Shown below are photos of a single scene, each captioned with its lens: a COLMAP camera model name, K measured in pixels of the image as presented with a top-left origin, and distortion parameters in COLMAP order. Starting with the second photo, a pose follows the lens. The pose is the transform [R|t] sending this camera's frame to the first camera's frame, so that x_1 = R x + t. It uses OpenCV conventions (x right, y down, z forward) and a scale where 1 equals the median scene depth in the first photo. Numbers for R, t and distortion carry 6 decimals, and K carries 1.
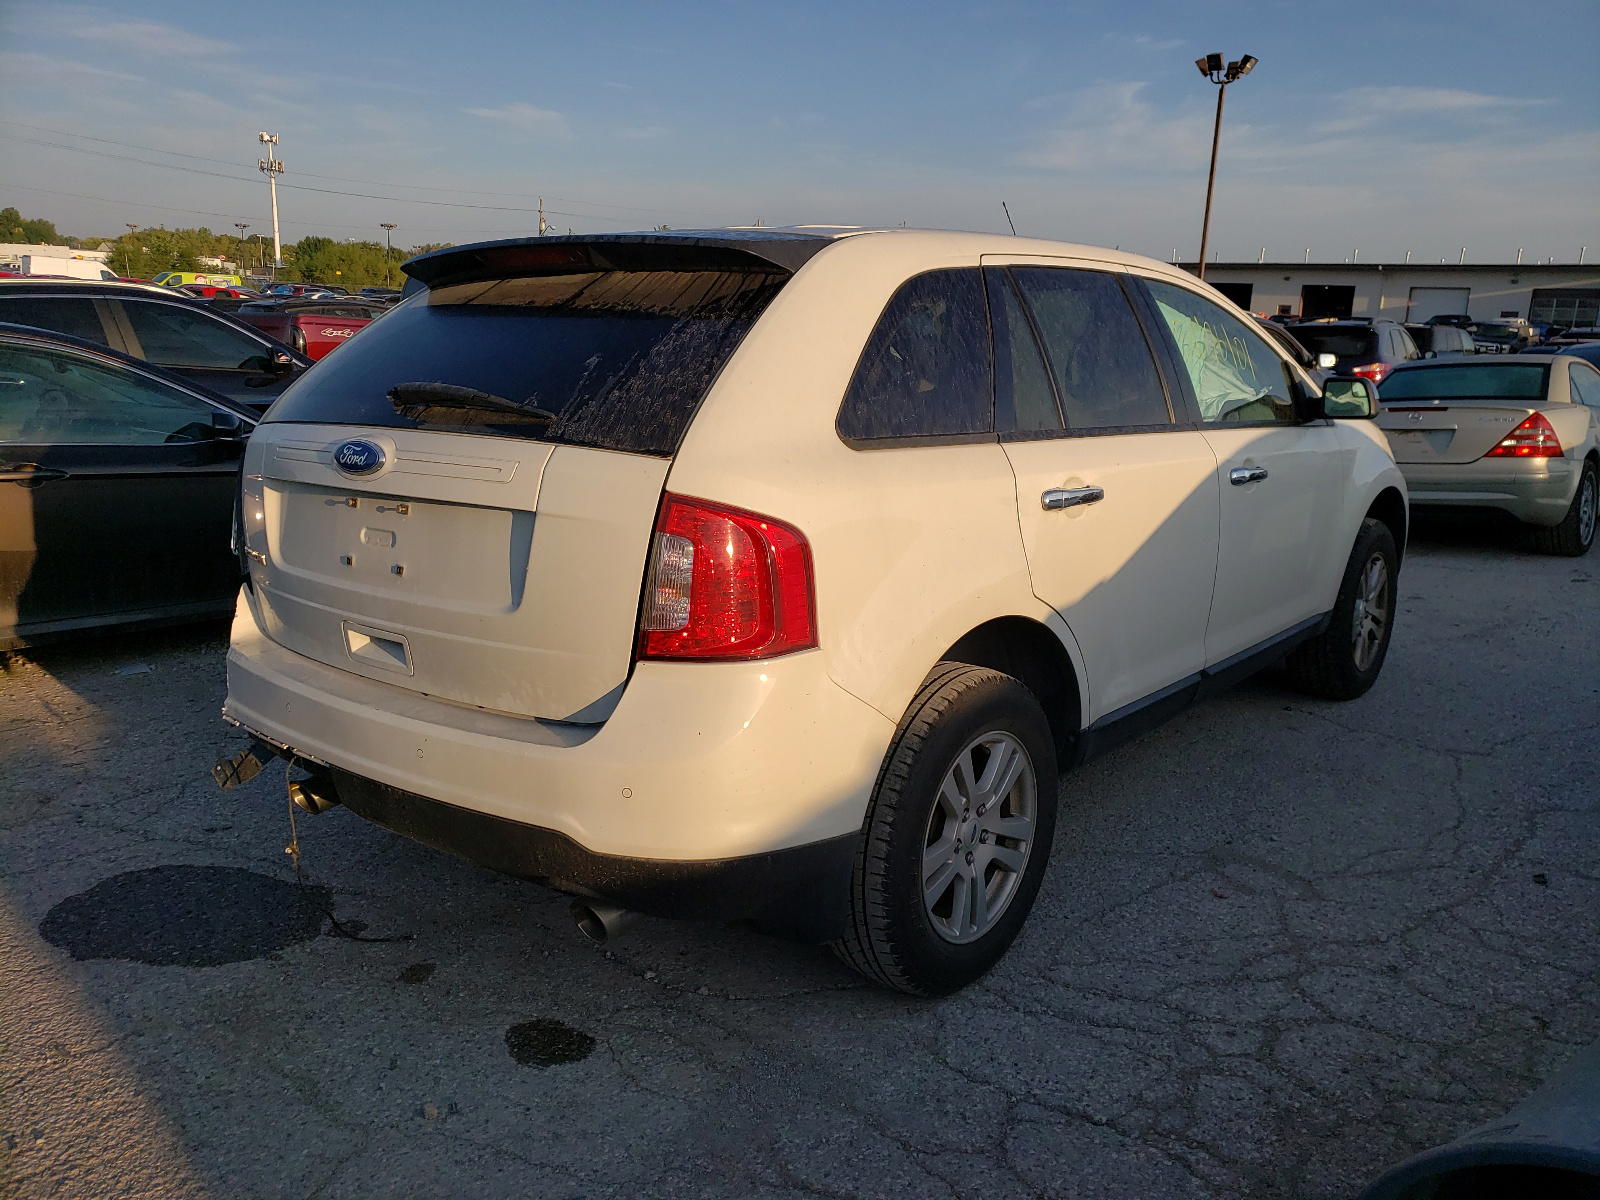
lens RADIAL K [[1170.8, 0, 800.0], [0, 1170.8, 600.0], [0, 0, 1]] dist [0.018783, -0.004516]
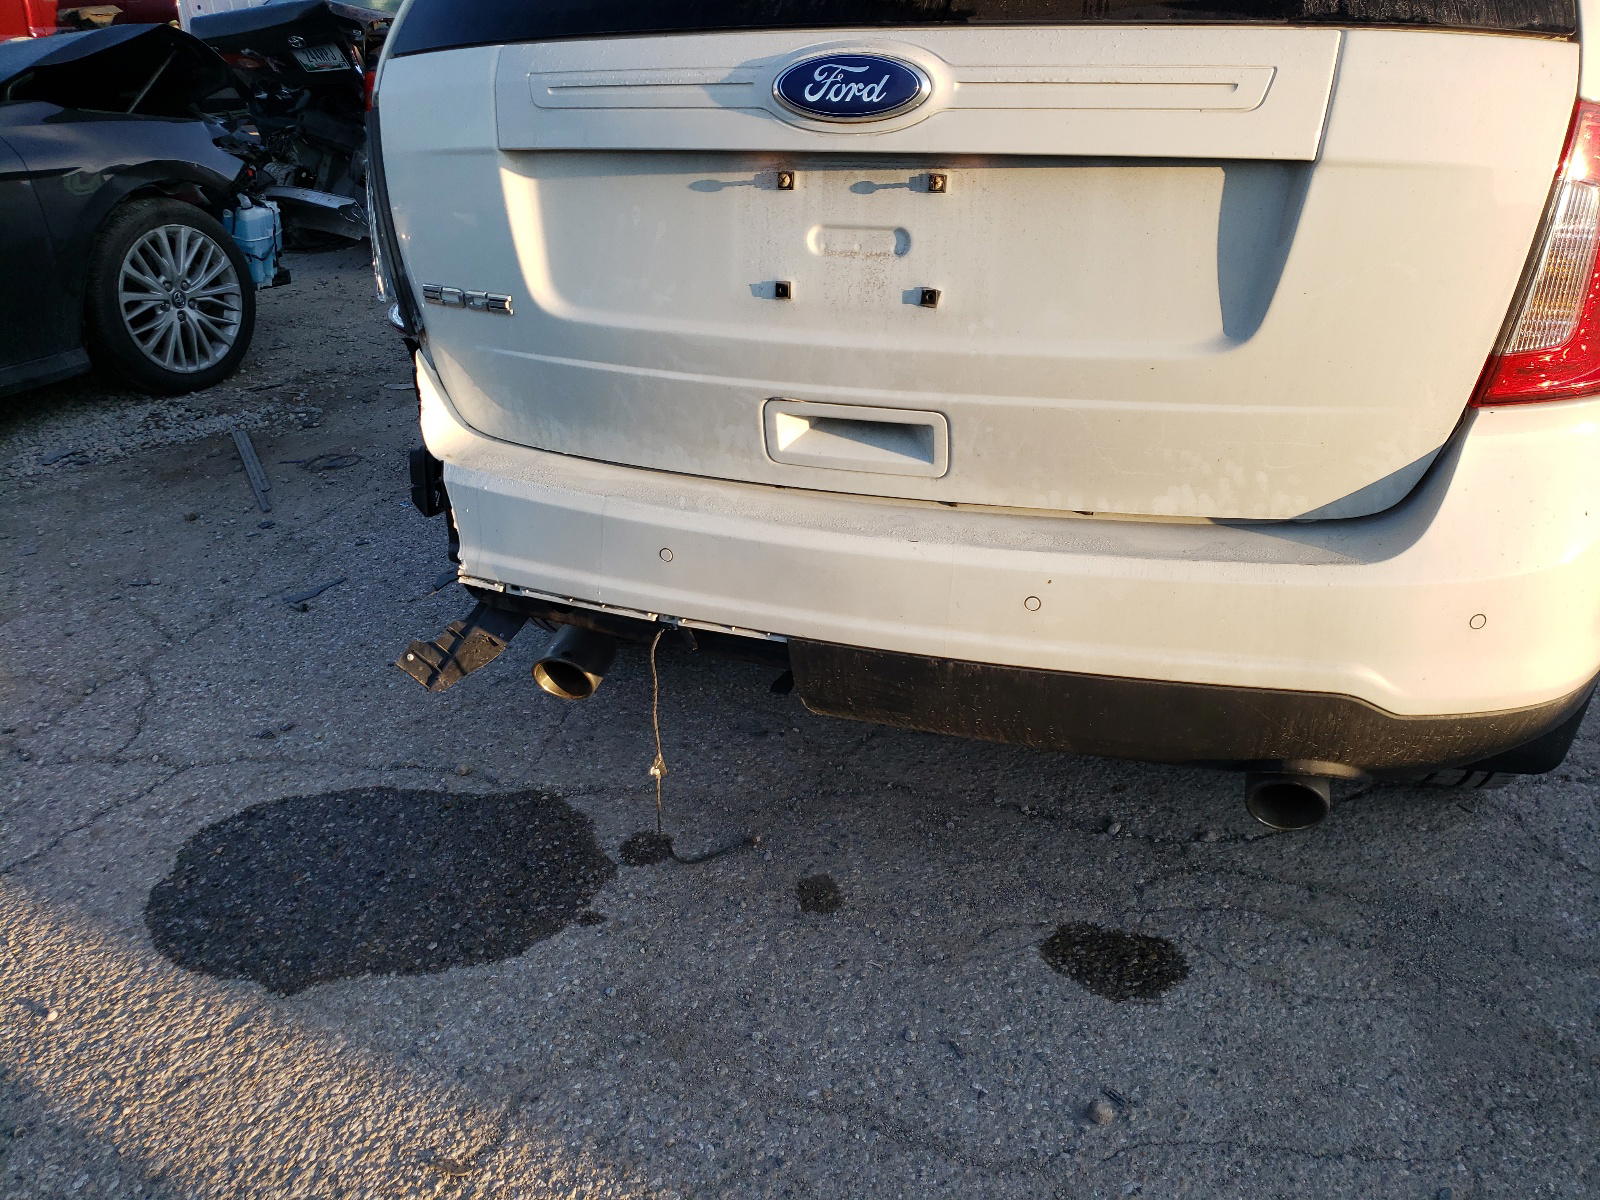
lens RADIAL K [[1238.2, 0, 800.0], [0, 1238.2, 600.0], [0, 0, 1]] dist [0.022775, -0.004804]
pose [[0.954073, -0.160521, 0.252937, -0.575841], [0.093323, 0.961567, 0.258223, -0.045170], [-0.284666, -0.222759, 0.932386, 0.423789]]
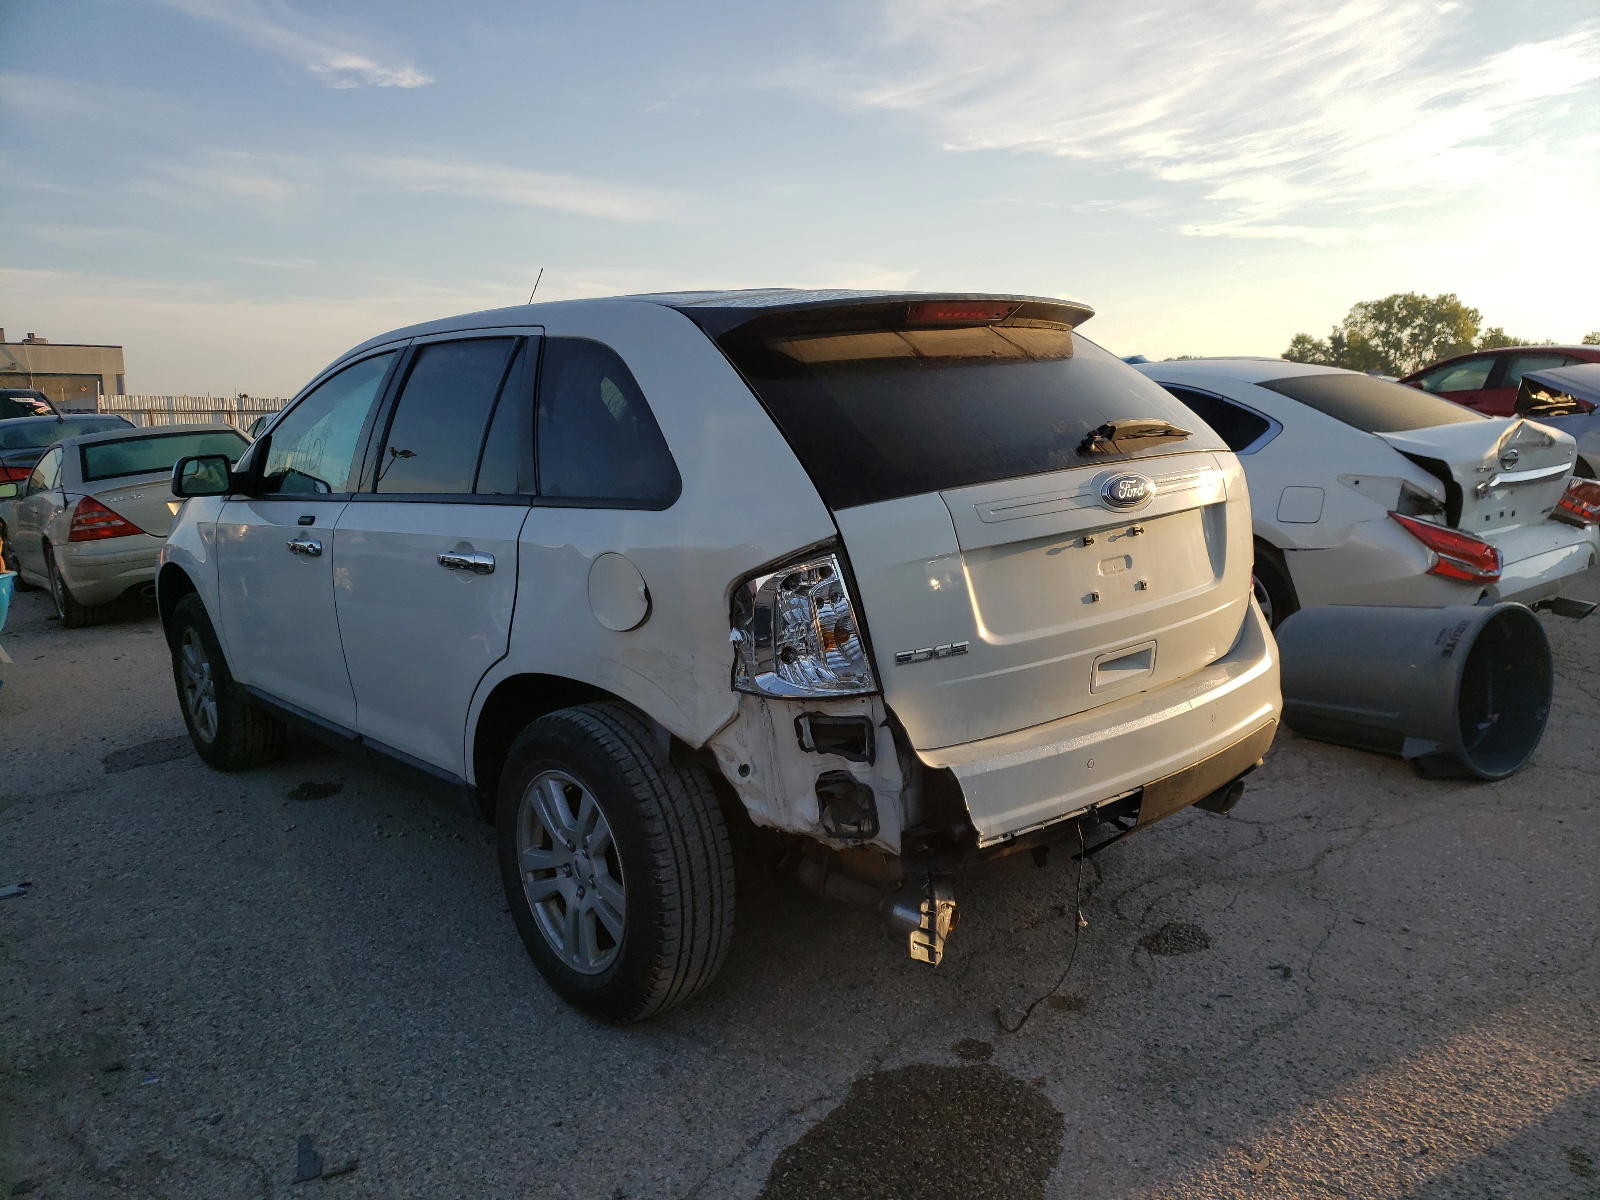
lens RADIAL K [[1238.2, 0, 800.0], [0, 1238.2, 600.0], [0, 0, 1]] dist [0.022775, -0.004804]
pose [[0.209116, -0.187804, 0.959688, -1.560623], [0.256564, 0.957543, 0.131479, -0.253090], [-0.943634, 0.218726, 0.248421, 1.017419]]
